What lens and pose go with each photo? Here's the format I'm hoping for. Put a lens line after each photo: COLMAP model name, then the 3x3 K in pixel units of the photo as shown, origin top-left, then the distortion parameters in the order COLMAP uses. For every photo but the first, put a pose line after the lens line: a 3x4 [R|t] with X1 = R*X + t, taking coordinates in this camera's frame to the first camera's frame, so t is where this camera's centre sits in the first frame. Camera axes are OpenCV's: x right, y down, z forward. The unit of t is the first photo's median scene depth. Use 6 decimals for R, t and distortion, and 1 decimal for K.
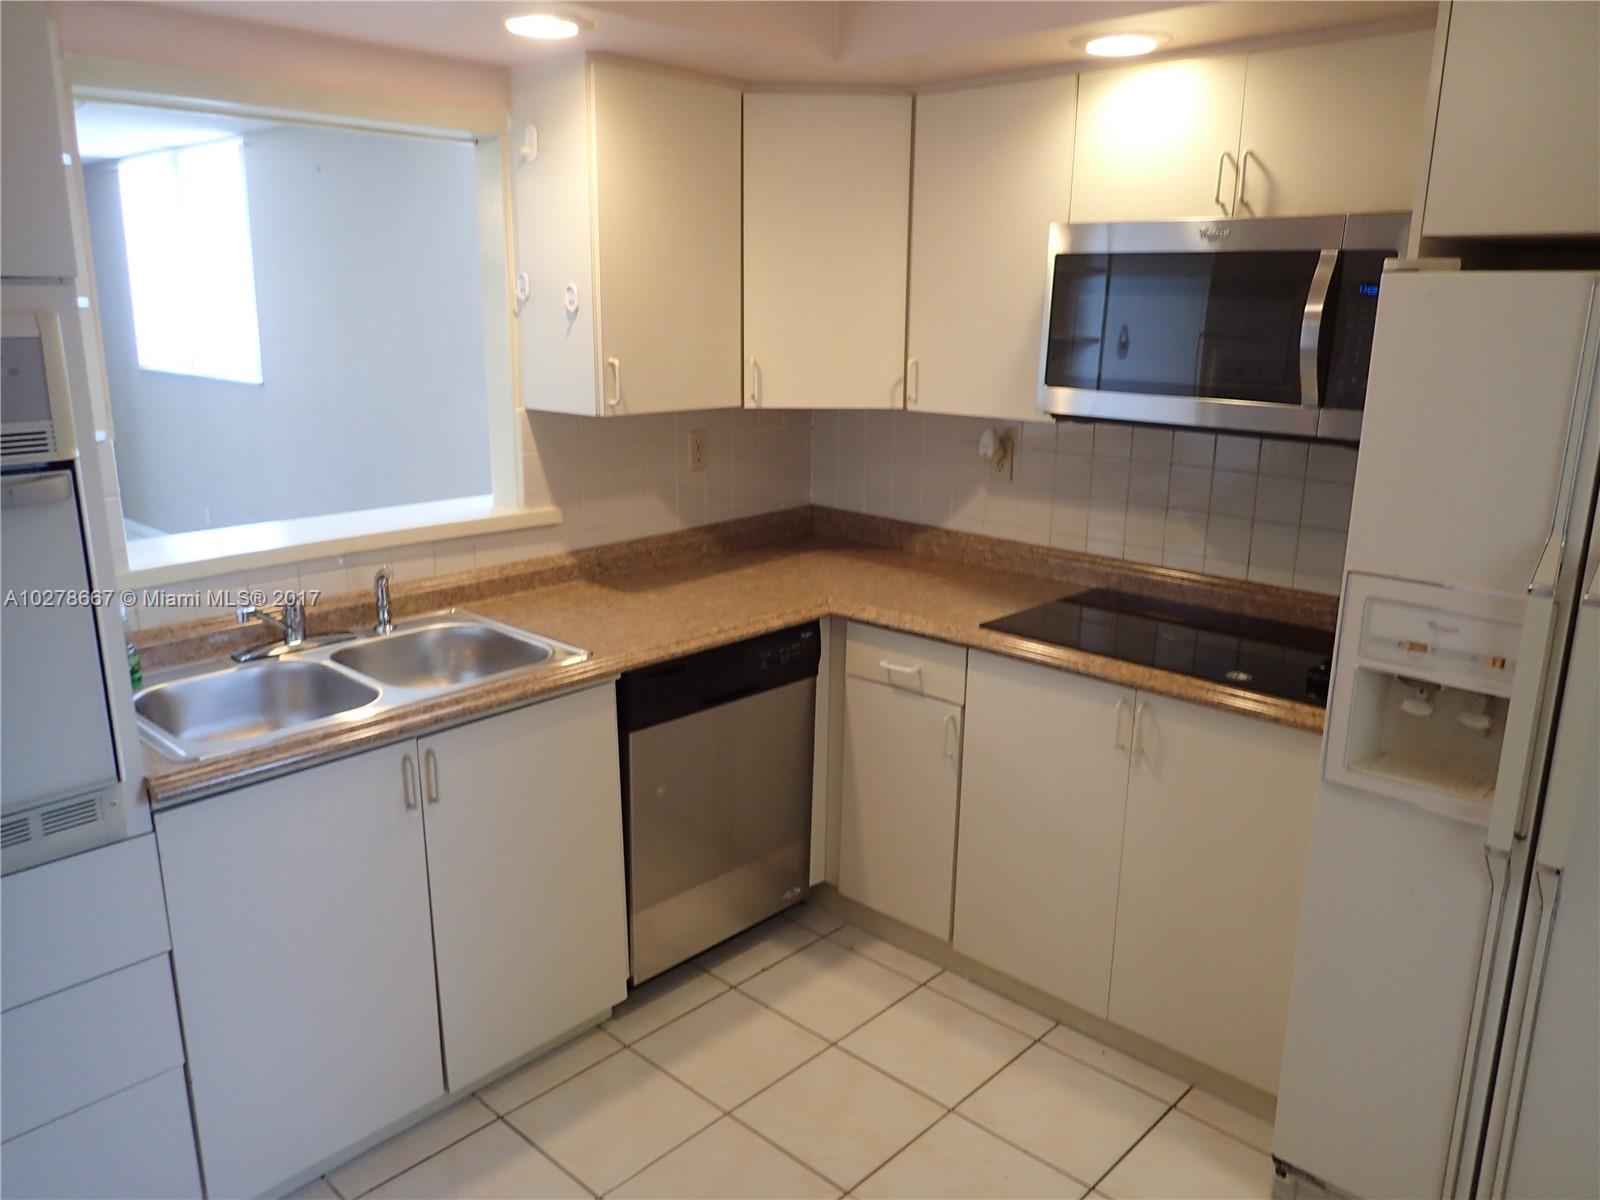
lens RADIAL K [[1192.9, 0, 806.8], [0, 1192.9, 595.1], [0, 0, 1]] dist [-0.005838, 0.000302]
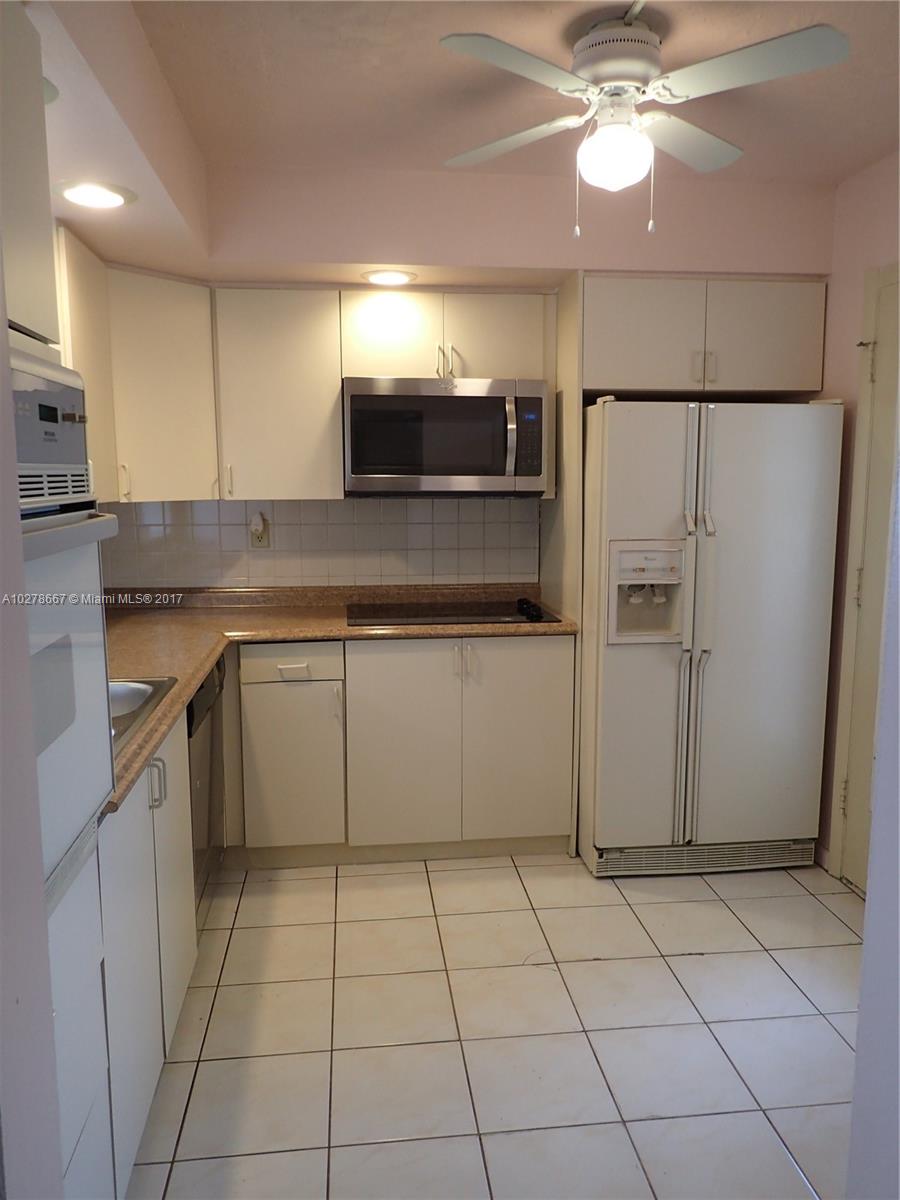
lens RADIAL K [[894.6, 0, 450.0], [0, 894.6, 600.0], [0, 0, 1]] dist [-0.005838, 0.000302]
pose [[0.643902, -0.116932, 0.756120, -0.648884], [0.194693, 0.980763, -0.014126, 0.035407], [-0.739922, 0.156307, 0.654281, 0.127362]]
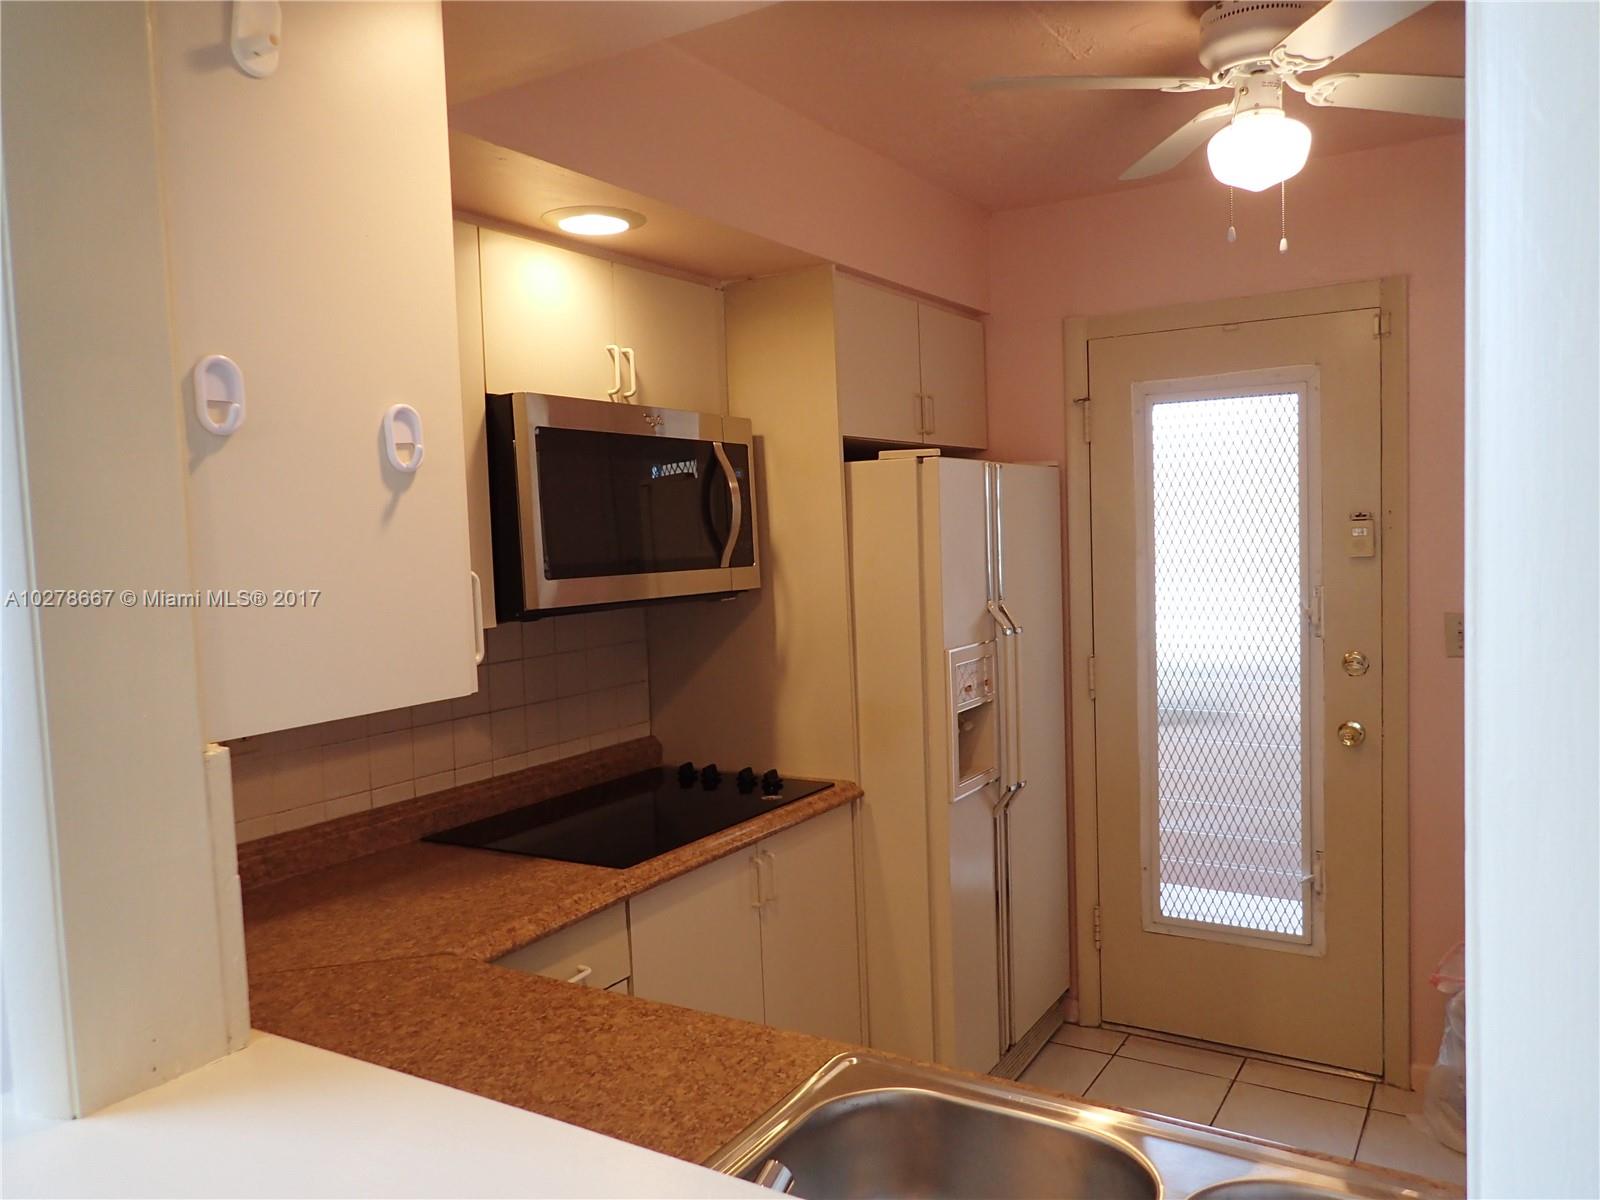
lens RADIAL K [[1192.9, 0, 806.8], [0, 1192.9, 595.1], [0, 0, 1]] dist [-0.005838, 0.000302]
pose [[-0.206630, -0.061945, 0.976456, -0.651997], [0.265586, 0.956973, 0.116910, -0.211425], [-0.941684, 0.283490, -0.181288, 0.969639]]
